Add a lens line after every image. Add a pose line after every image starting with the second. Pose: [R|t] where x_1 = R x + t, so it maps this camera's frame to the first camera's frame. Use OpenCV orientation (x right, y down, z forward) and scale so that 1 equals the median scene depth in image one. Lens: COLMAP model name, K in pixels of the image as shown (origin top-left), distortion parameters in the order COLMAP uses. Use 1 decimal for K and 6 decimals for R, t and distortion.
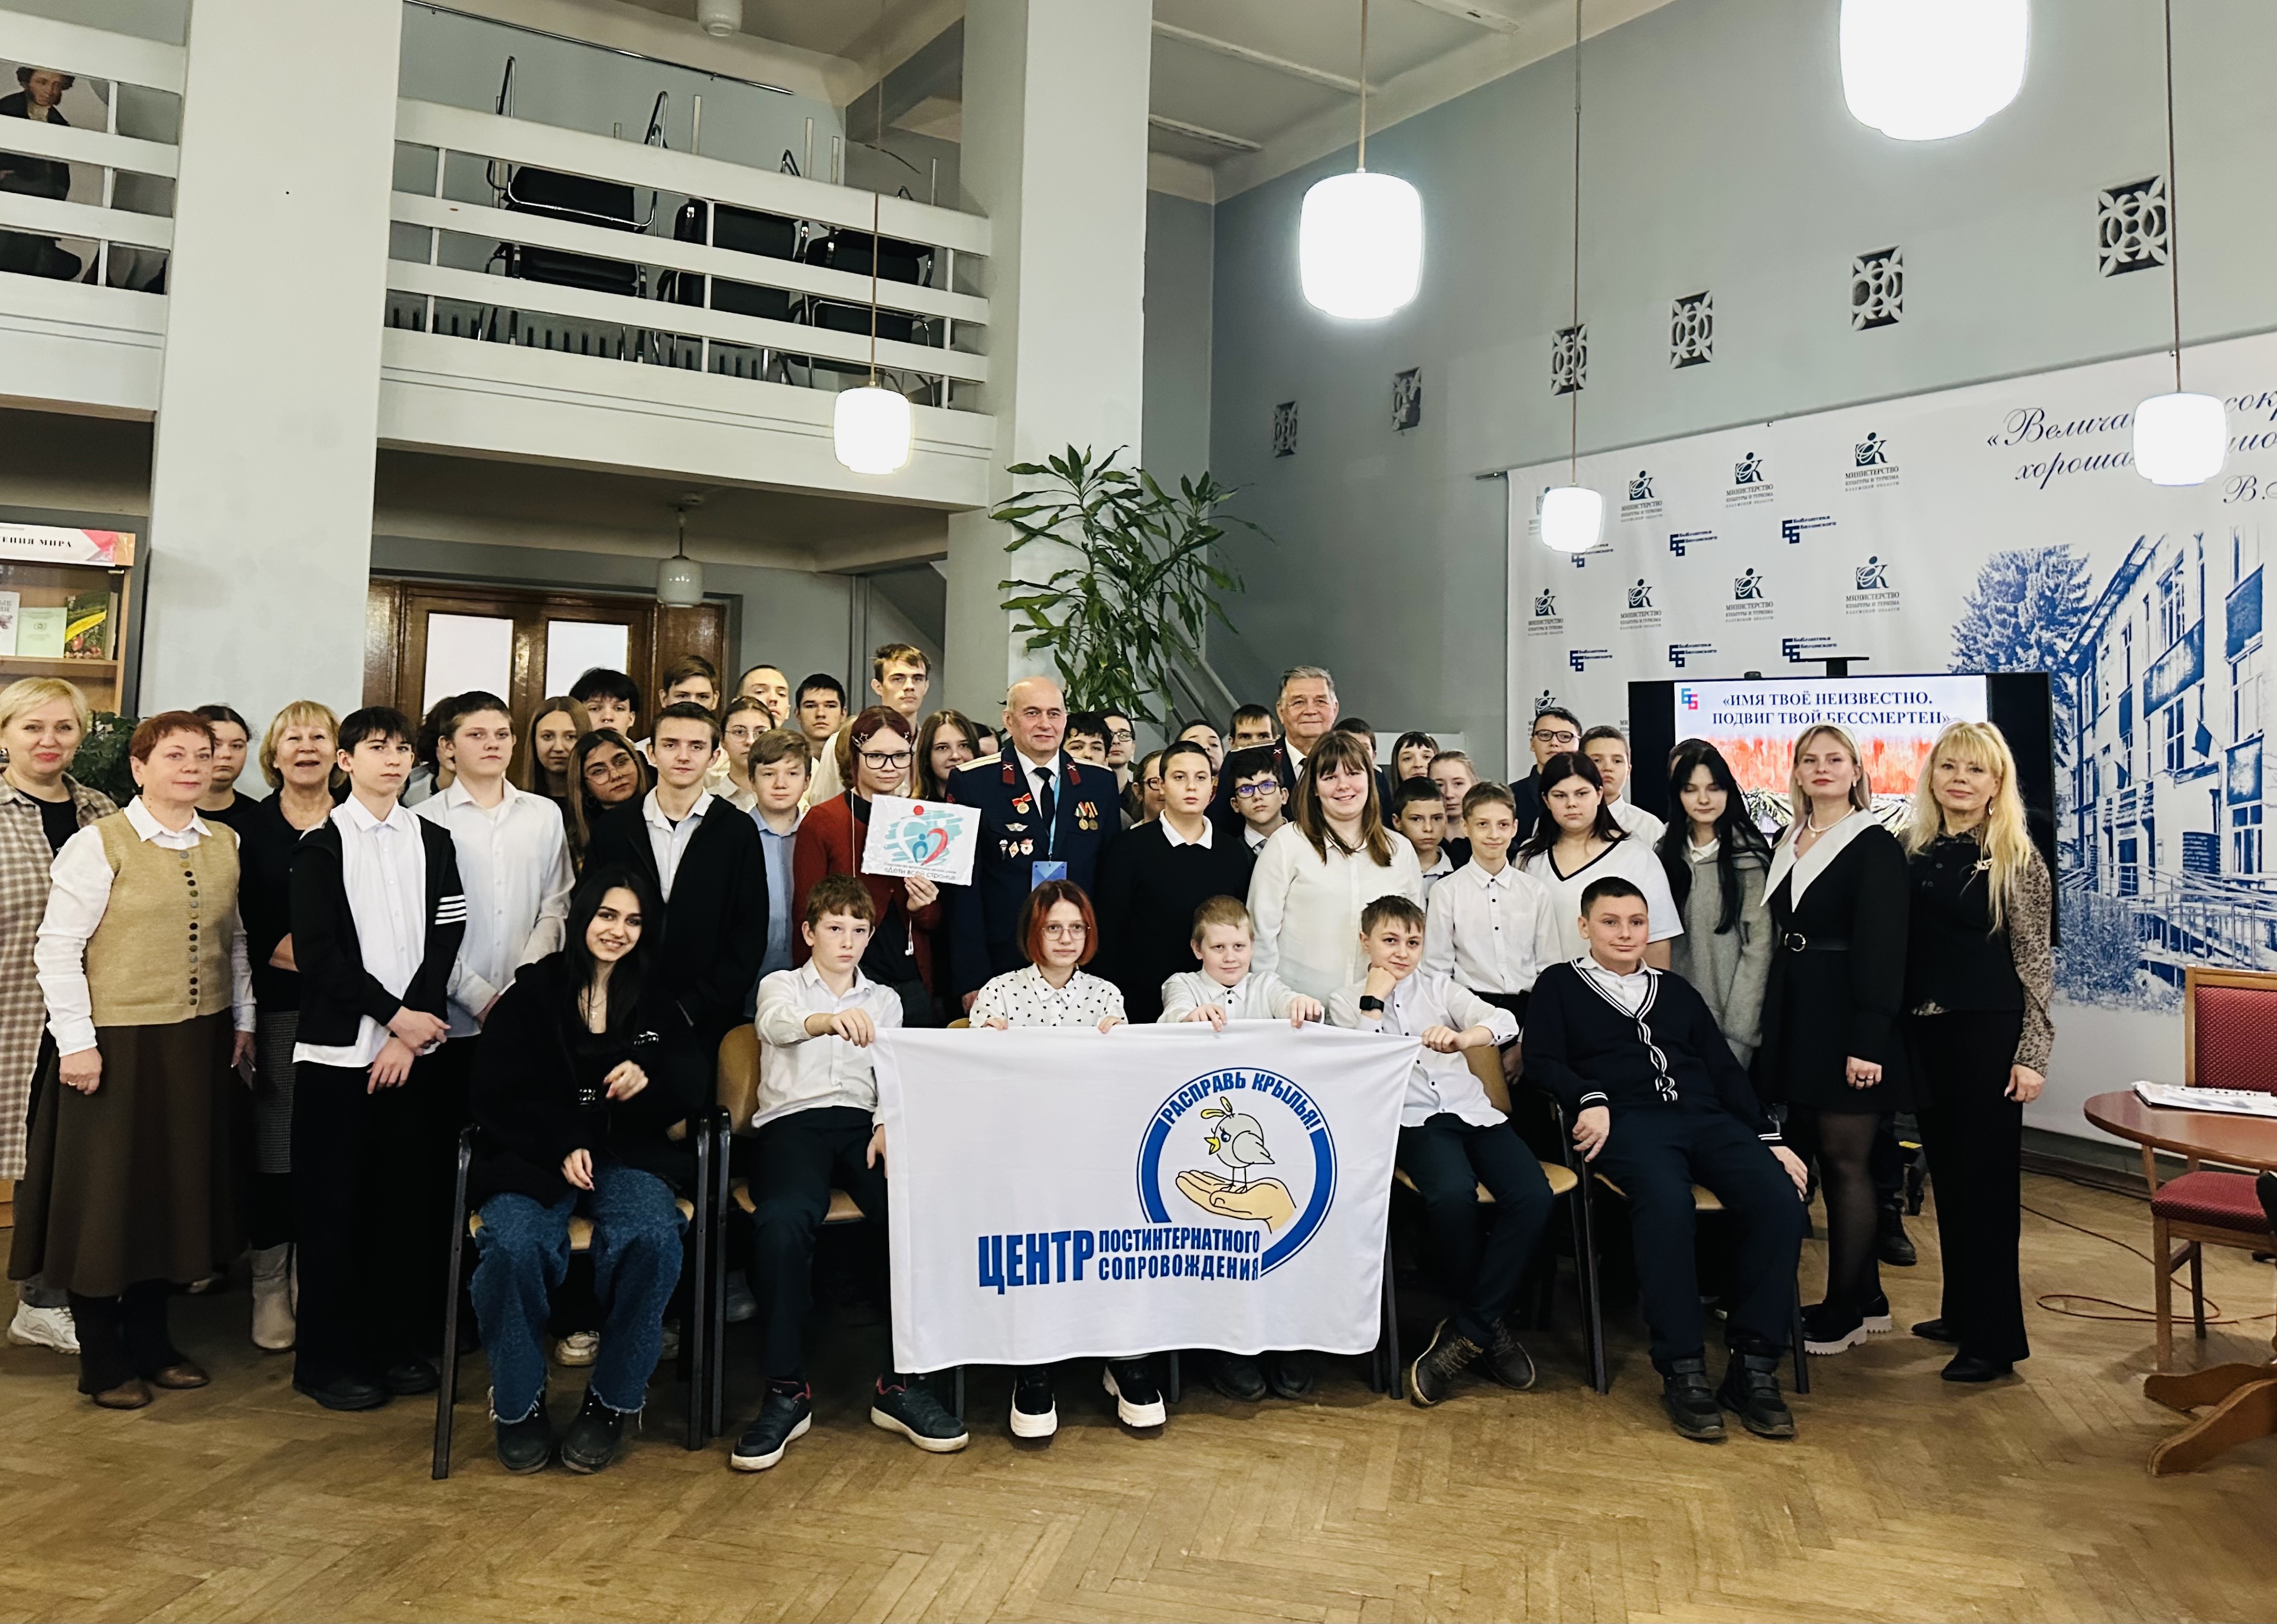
lens RADIAL K [[1827.8, 0, 1135.1], [0, 1827.8, 612.2], [0, 0, 1]] dist [0.022585, -0.010609]
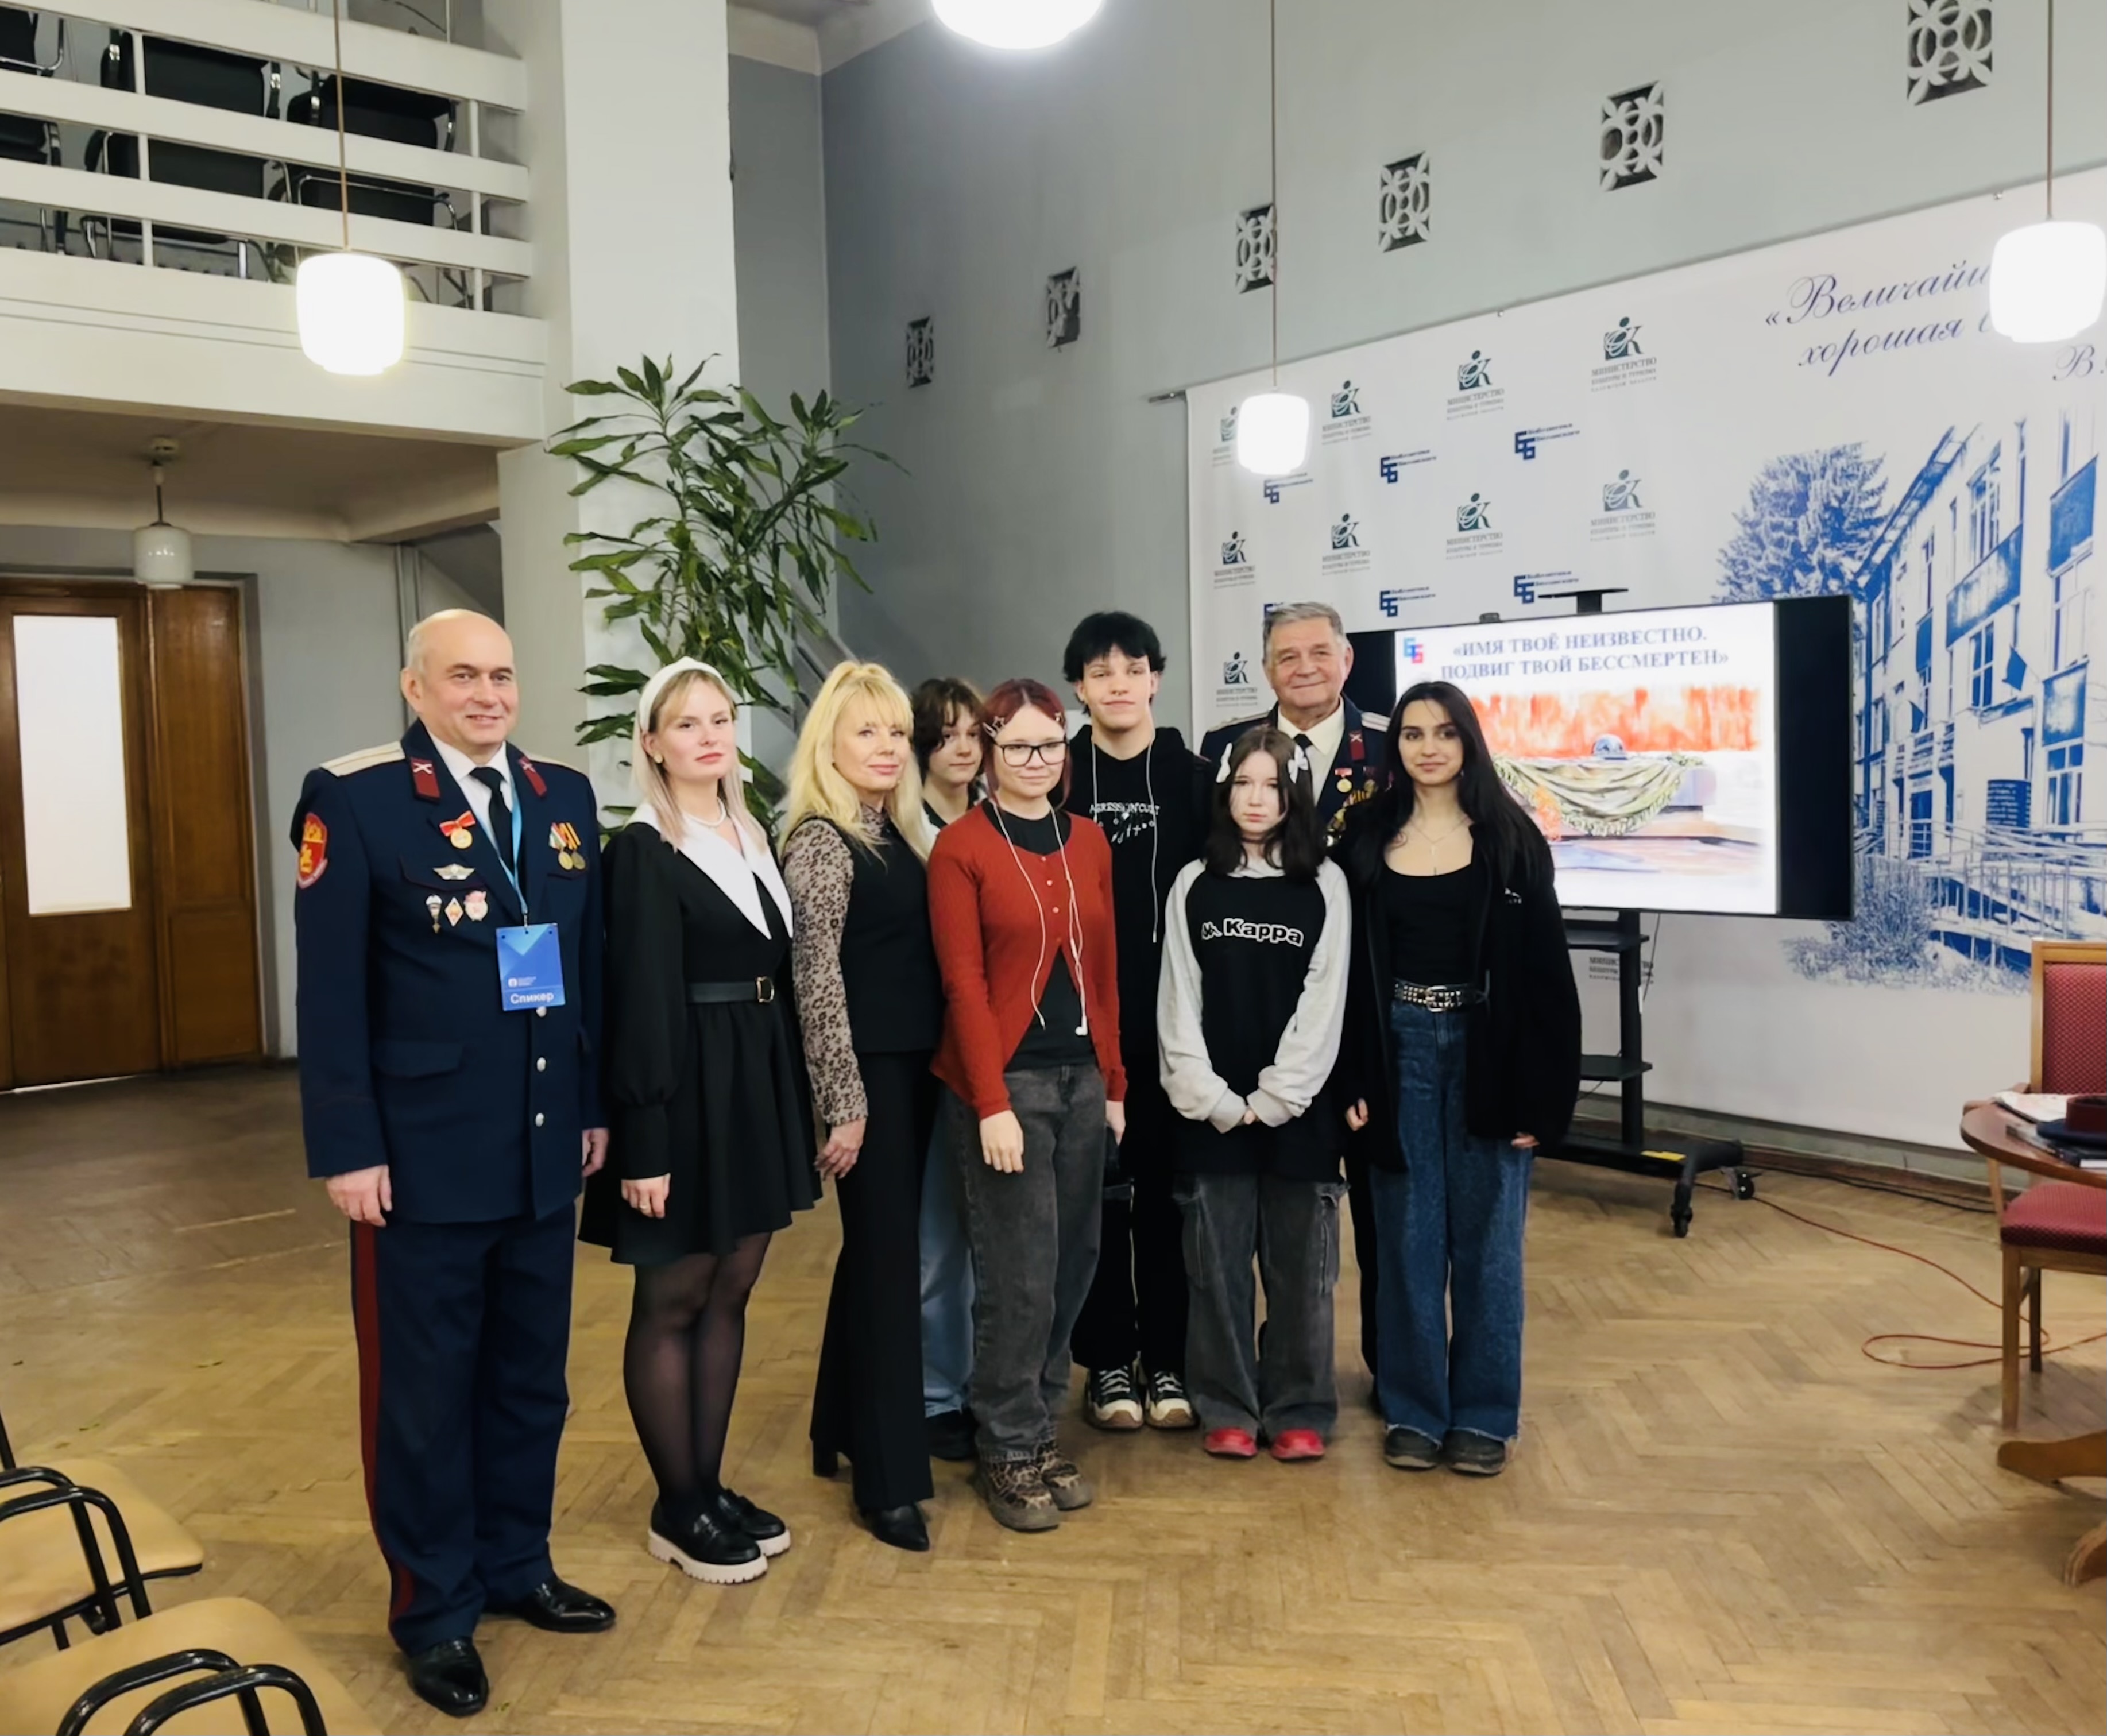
lens RADIAL K [[1805.9, 0, 1053.5], [0, 1805.9, 868.0], [0, 0, 1]] dist [0.111198, -0.200917]
pose [[0.988586, -0.051774, 0.141483, 0.019073], [0.031149, 0.989046, 0.144284, 0.022610], [-0.147403, -0.138230, 0.979370, 0.214238]]
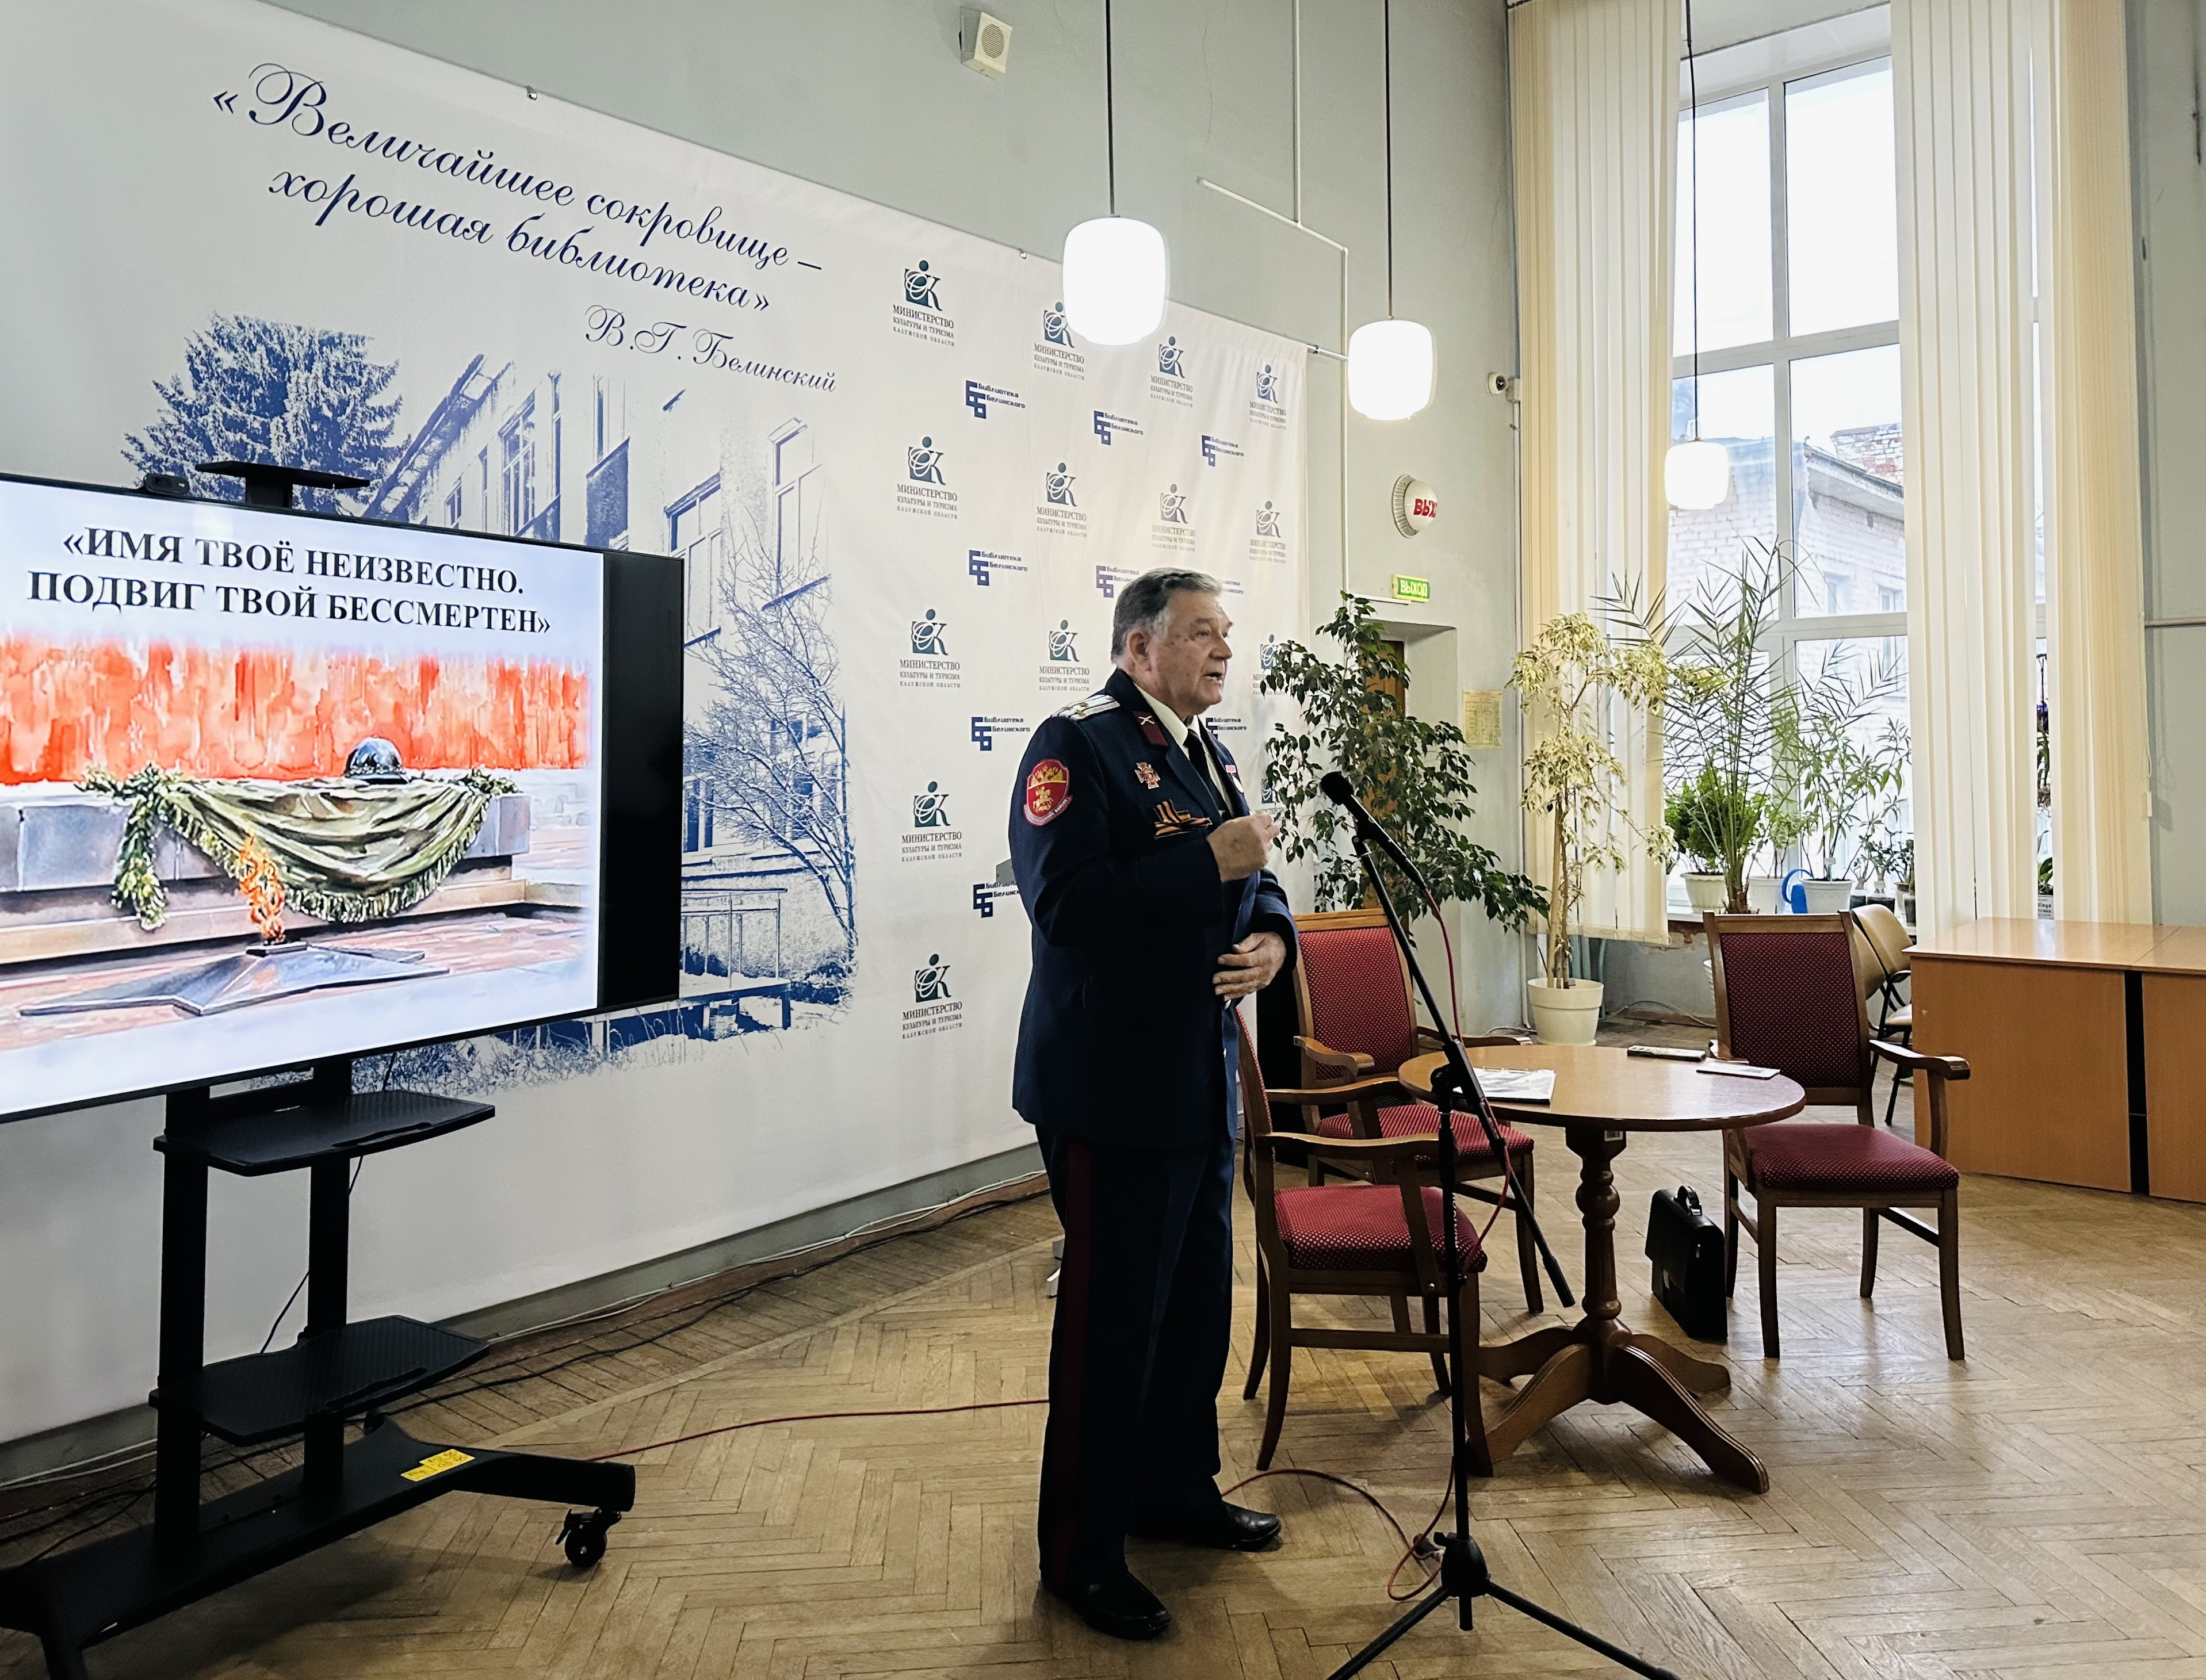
lens RADIAL K [[1621.5, 0, 1112.2], [0, 1621.5, 715.2], [0, 0, 1]] dist [0.057493, -0.072808]
pose [[-0.290535, 0.002222, 0.956862, -0.058917], [-0.067015, 0.997495, -0.022664, 0.078978], [-0.954515, -0.070709, -0.289658, 0.914872]]
